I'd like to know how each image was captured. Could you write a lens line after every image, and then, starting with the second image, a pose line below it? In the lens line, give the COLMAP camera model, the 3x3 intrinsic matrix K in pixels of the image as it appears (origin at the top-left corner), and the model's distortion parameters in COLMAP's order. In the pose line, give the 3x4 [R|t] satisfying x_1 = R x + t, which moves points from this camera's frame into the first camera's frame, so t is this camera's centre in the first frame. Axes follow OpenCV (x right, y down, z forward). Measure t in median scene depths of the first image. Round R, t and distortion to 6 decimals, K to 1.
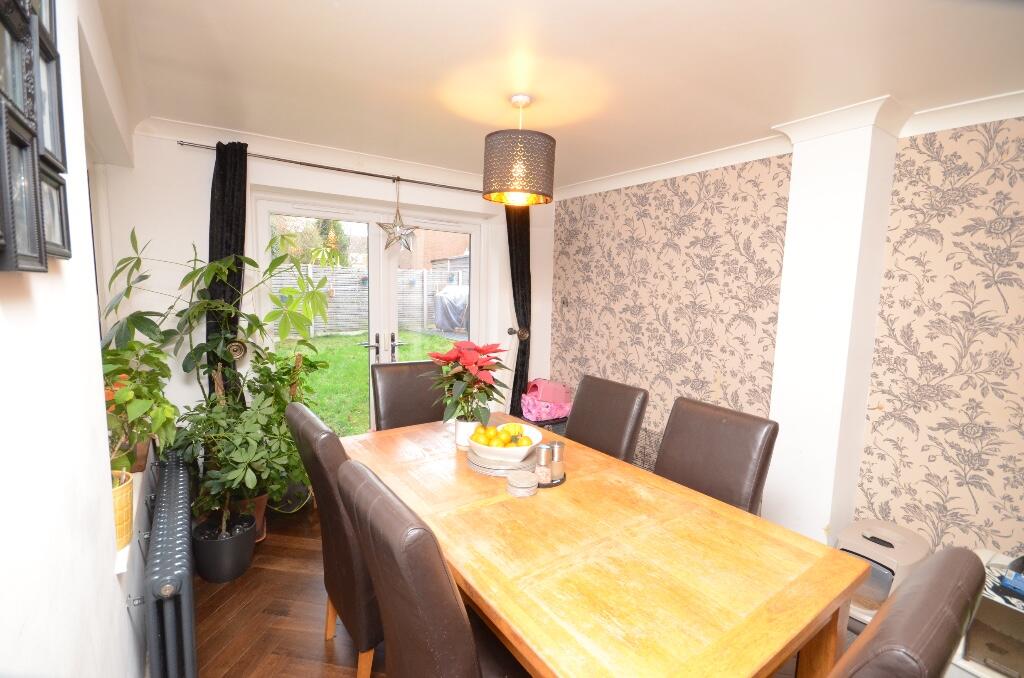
lens RADIAL K [[464.3, 0, 511.3], [0, 464.3, 337.0], [0, 0, 1]] dist [0.002046, -0.001413]
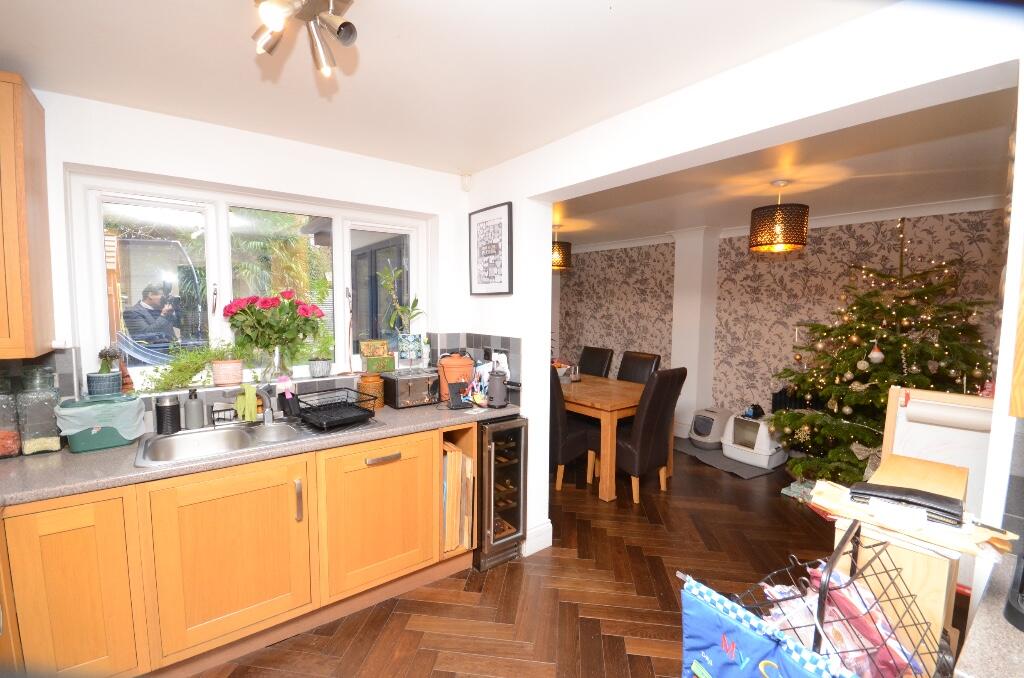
lens RADIAL K [[445.5, 0, 512.3], [0, 445.5, 342.3], [0, 0, 1]] dist [-0.005522, -0.000442]
pose [[0.999048, -0.018071, 0.039702, -0.215126], [0.018922, 0.999597, -0.021146, 0.084722], [-0.039304, 0.021877, 0.998988, -0.875567]]
